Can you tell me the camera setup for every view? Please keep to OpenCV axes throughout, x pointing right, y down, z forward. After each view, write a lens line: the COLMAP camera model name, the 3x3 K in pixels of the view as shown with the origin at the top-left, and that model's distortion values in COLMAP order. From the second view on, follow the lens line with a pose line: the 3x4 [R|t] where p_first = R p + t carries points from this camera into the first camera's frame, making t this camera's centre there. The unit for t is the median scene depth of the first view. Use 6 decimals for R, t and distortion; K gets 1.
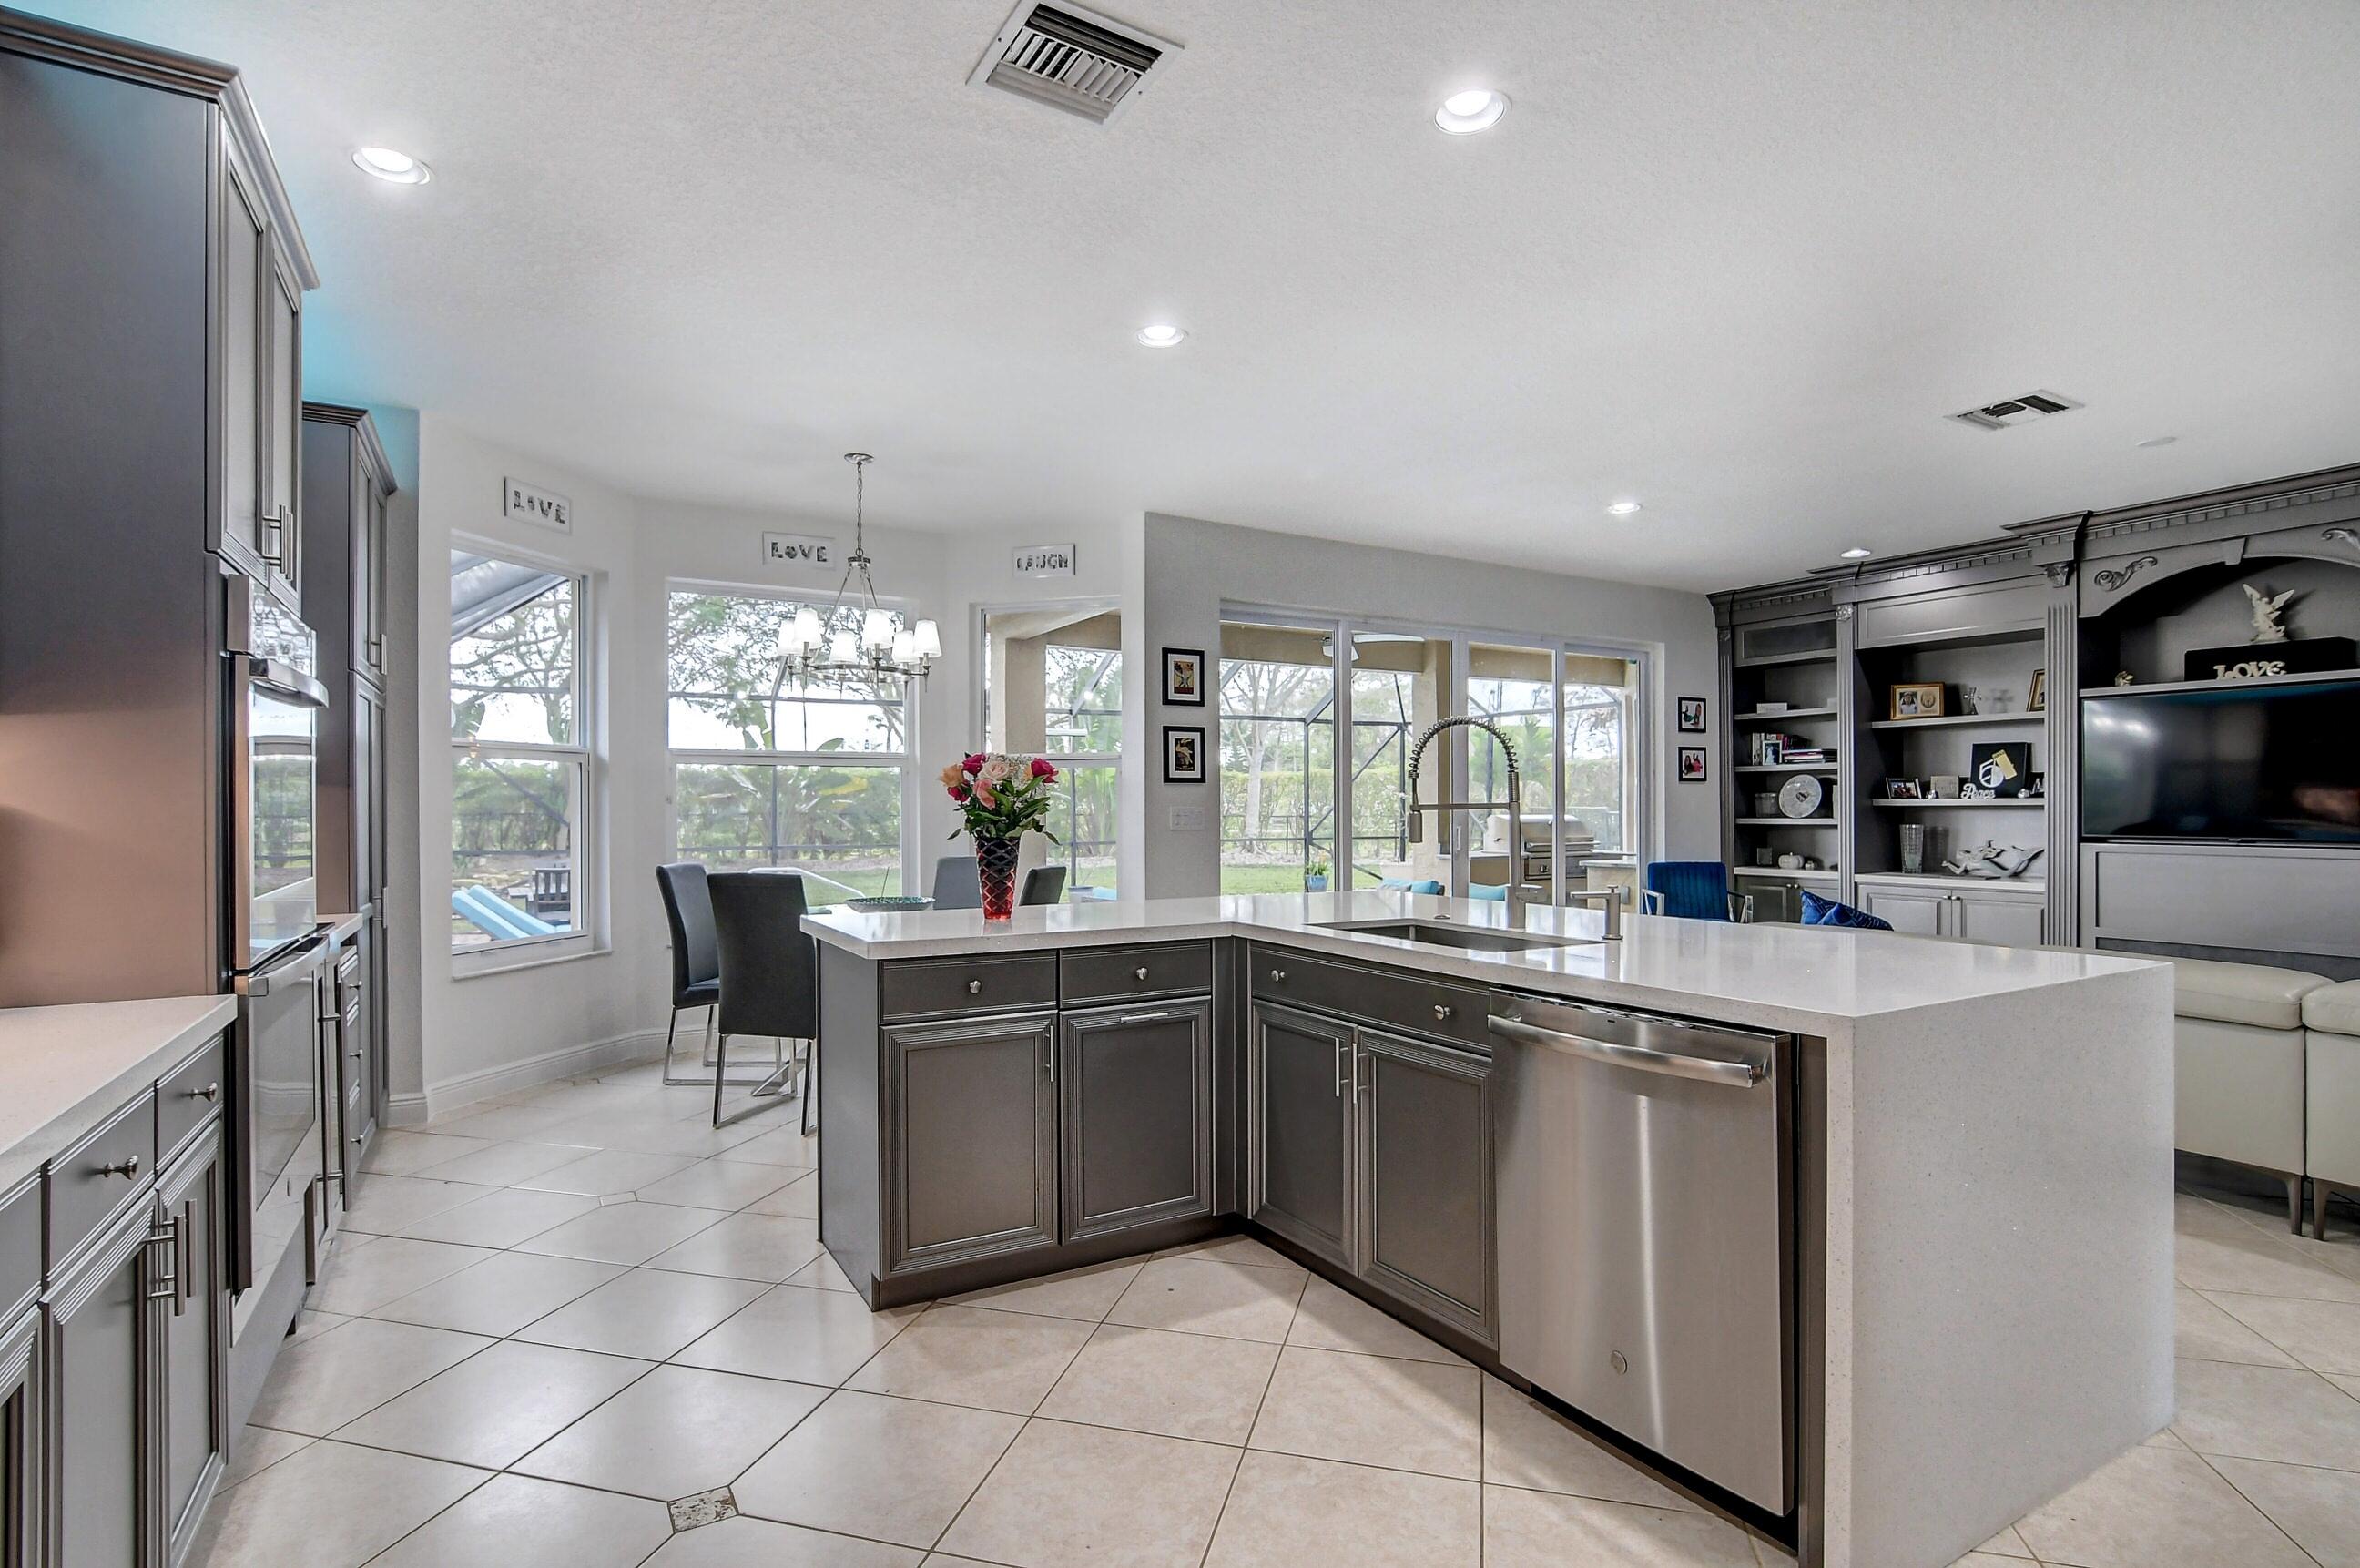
lens RADIAL K [[1159.6, 0, 1161.7], [0, 1159.6, 806.4], [0, 0, 1]] dist [-0.030985, 0.010818]
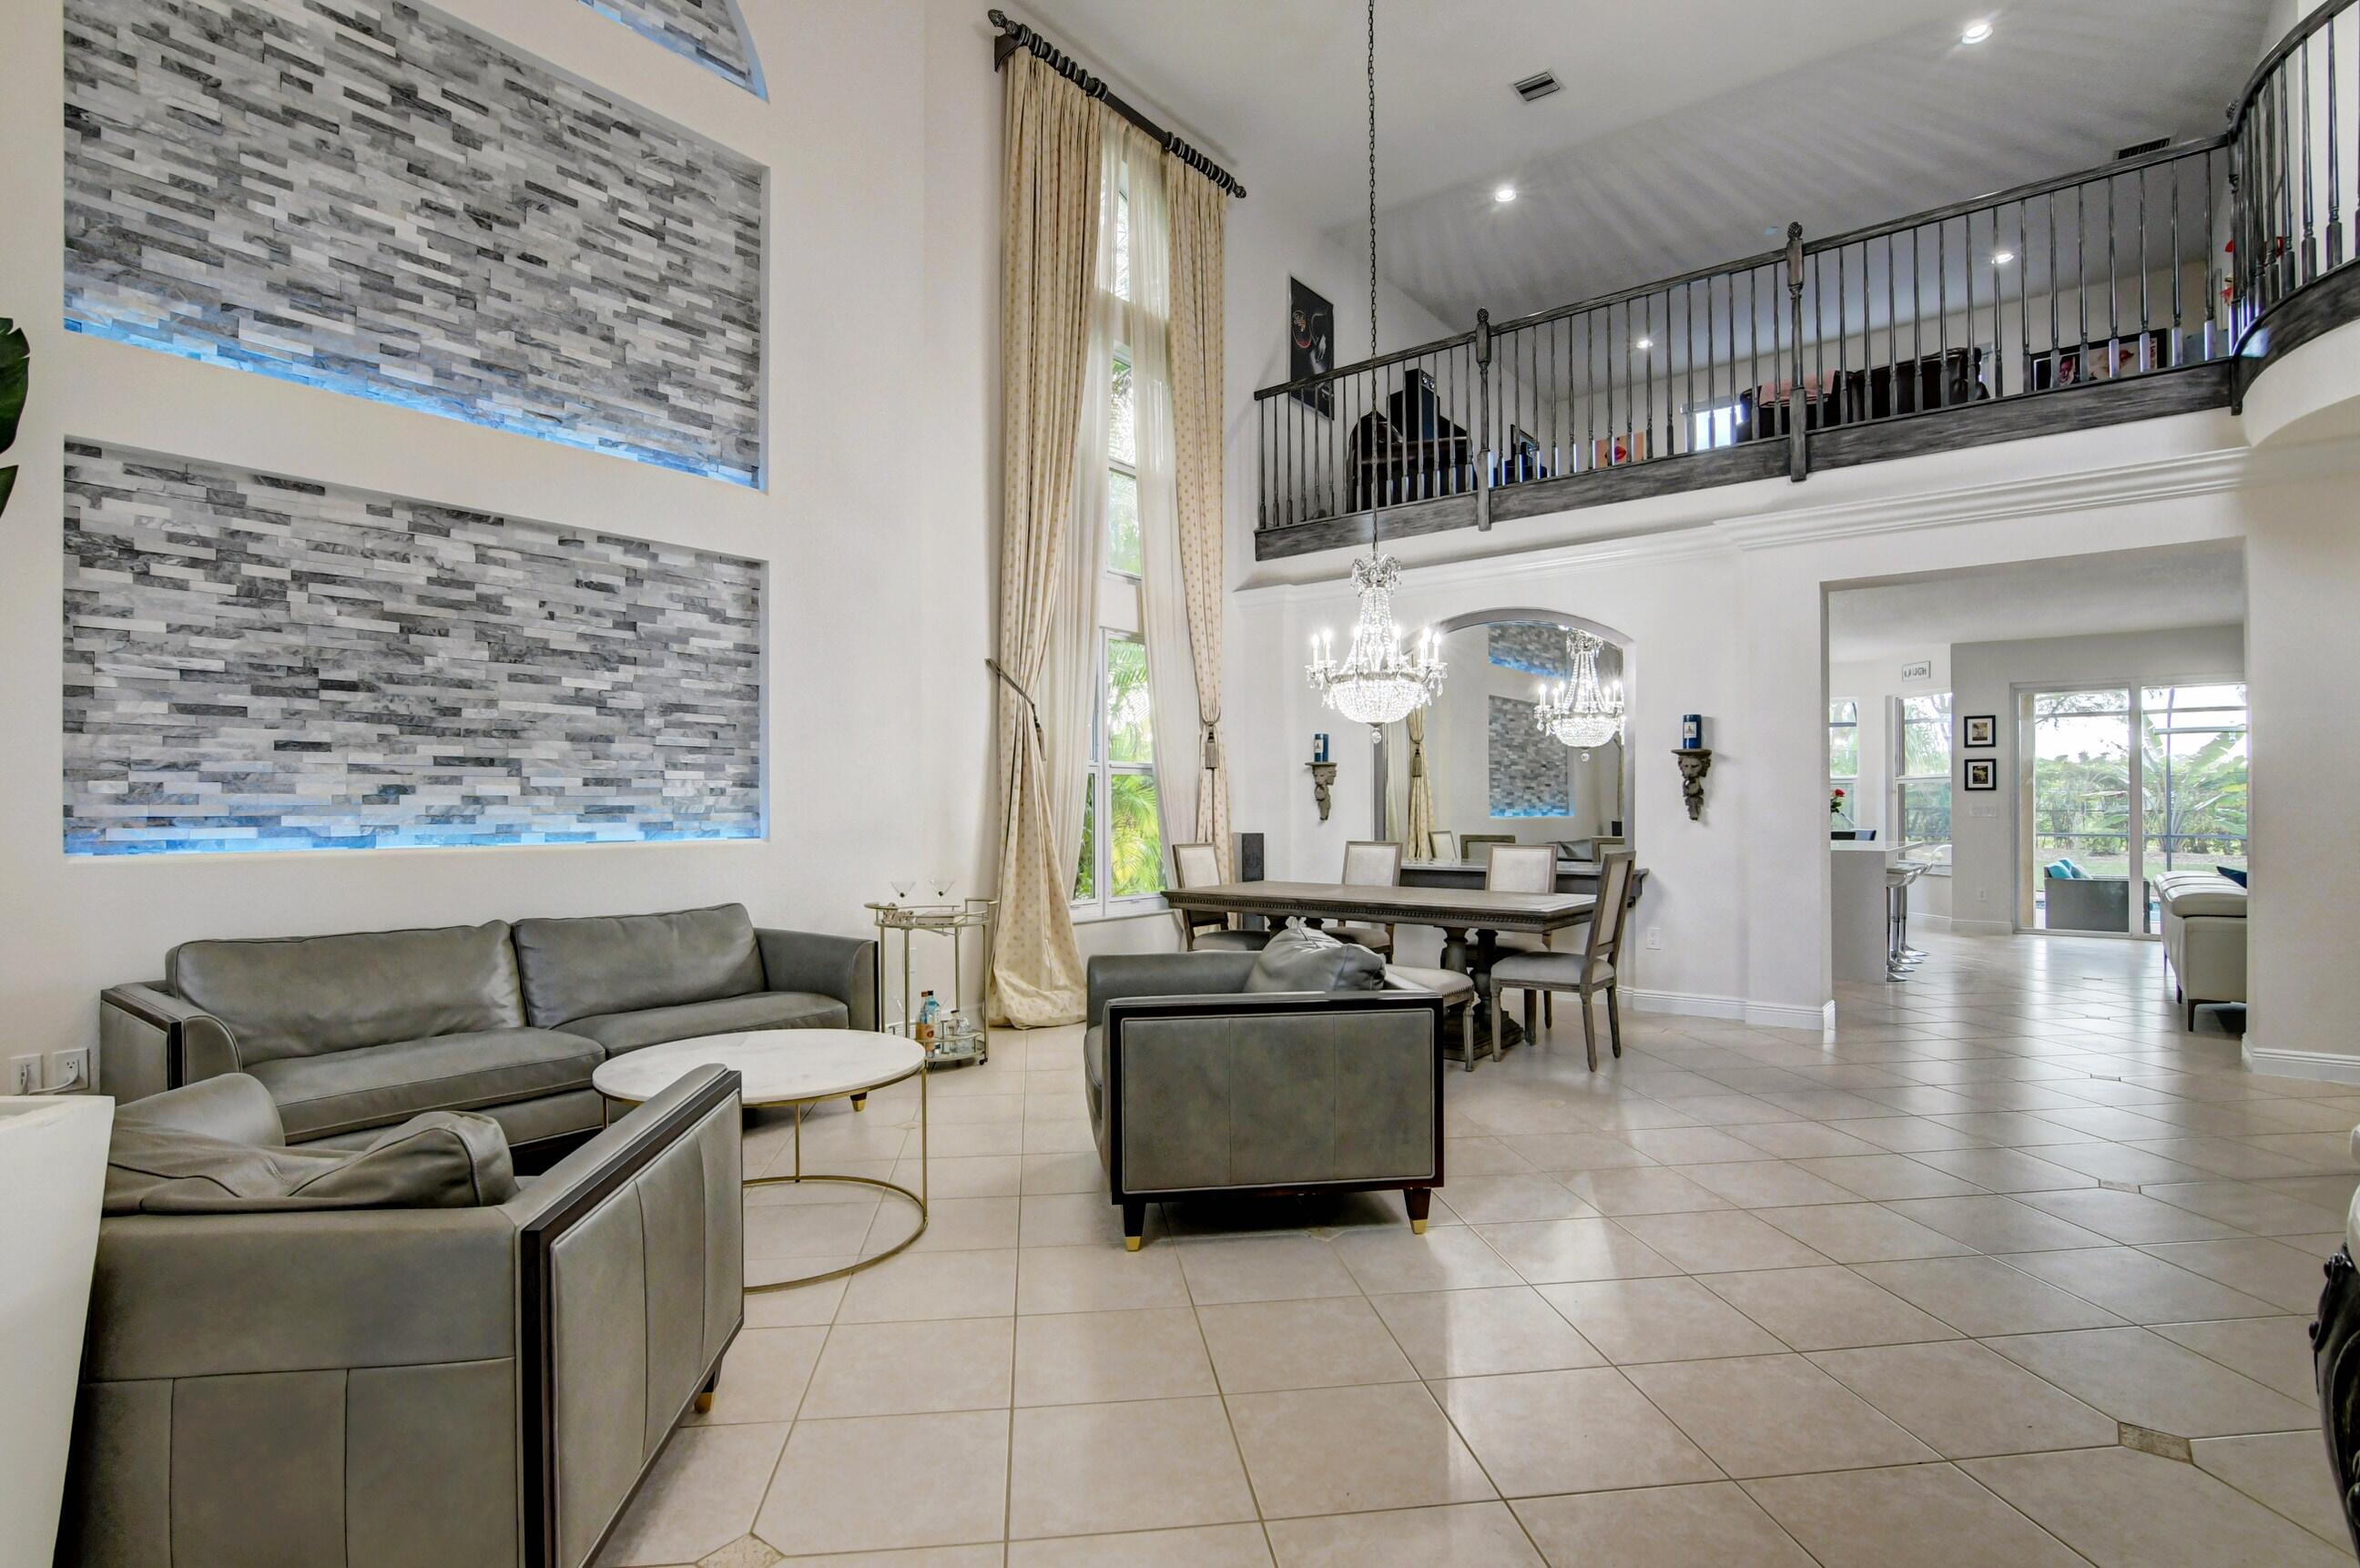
lens RADIAL K [[1159.6, 0, 1165.3], [0, 1159.6, 804.3], [0, 0, 1]] dist [-0.030985, 0.010818]
pose [[0.369297, -0.000648, -0.929311, 1.196156], [0.002658, 0.999996, 0.000359, -0.003153], [0.929308, -0.002603, 0.369297, -0.821451]]
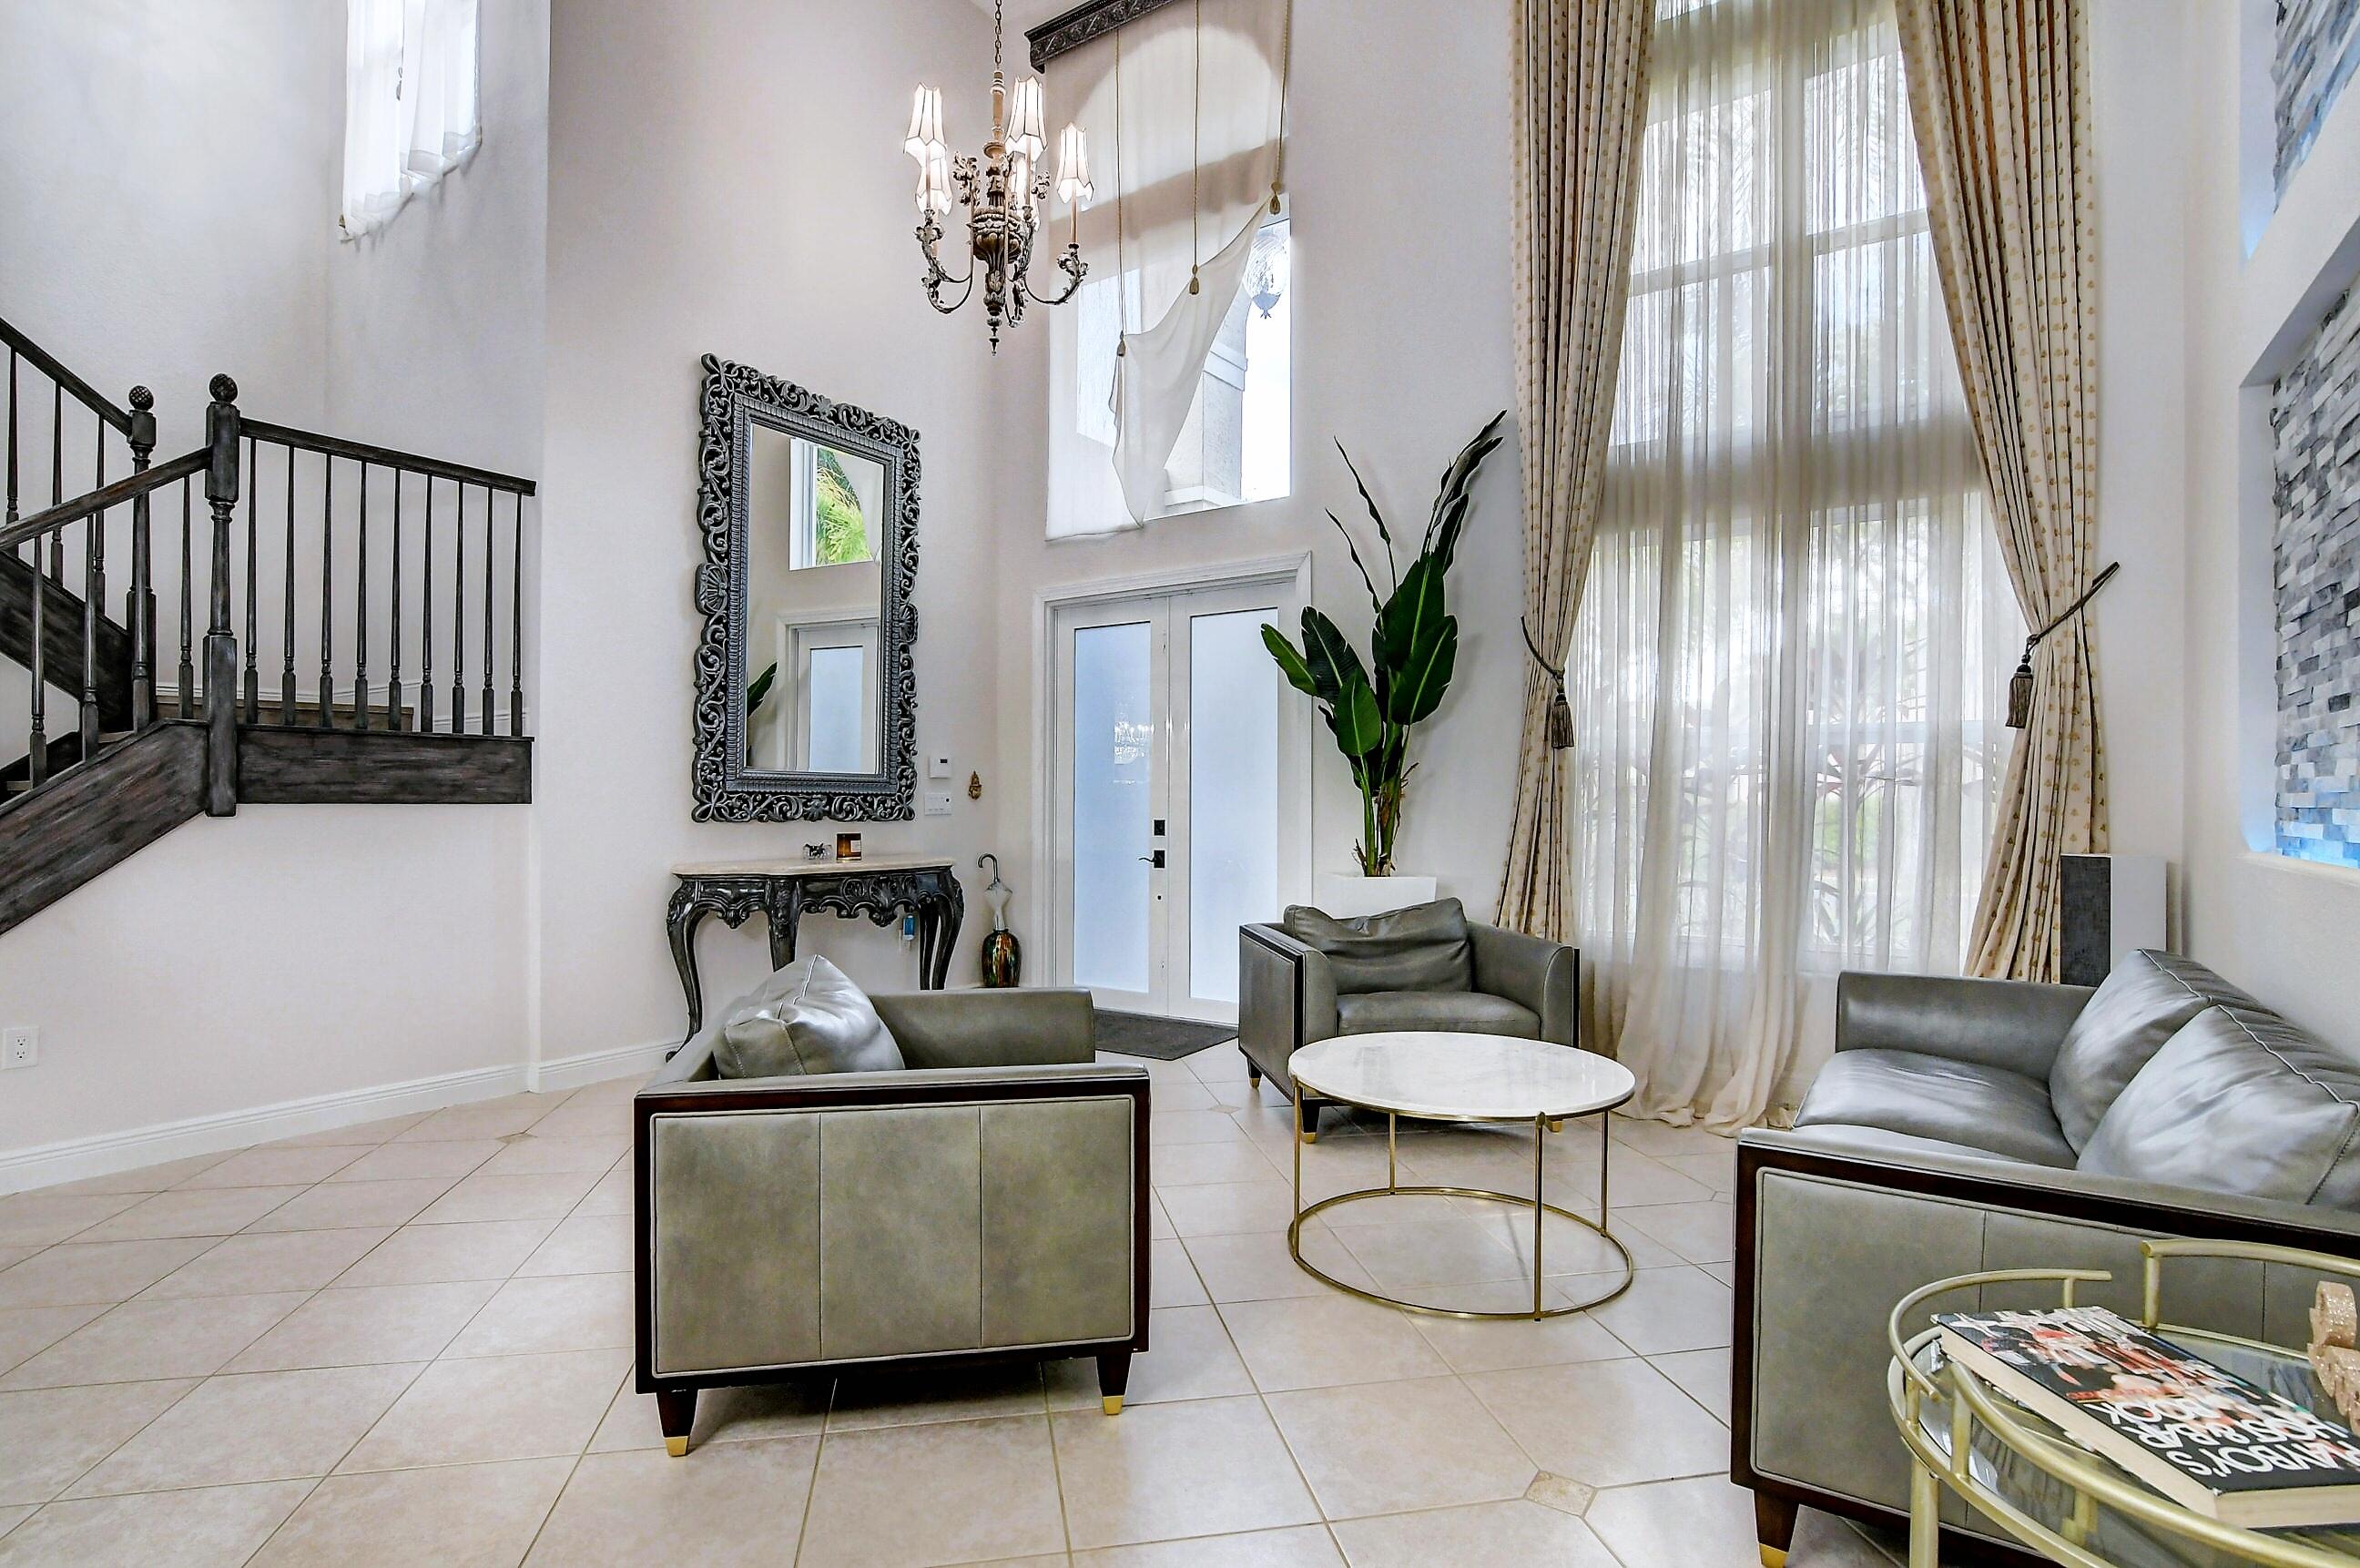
lens RADIAL K [[1159.6, 0, 1181.7], [0, 1159.6, 800.9], [0, 0, 1]] dist [-0.030985, 0.010818]
pose [[-0.431679, 0.000388, 0.902027, 0.216027], [-0.001082, 0.999999, -0.000948, 0.000407], [-0.902027, -0.001385, -0.431678, -0.467185]]
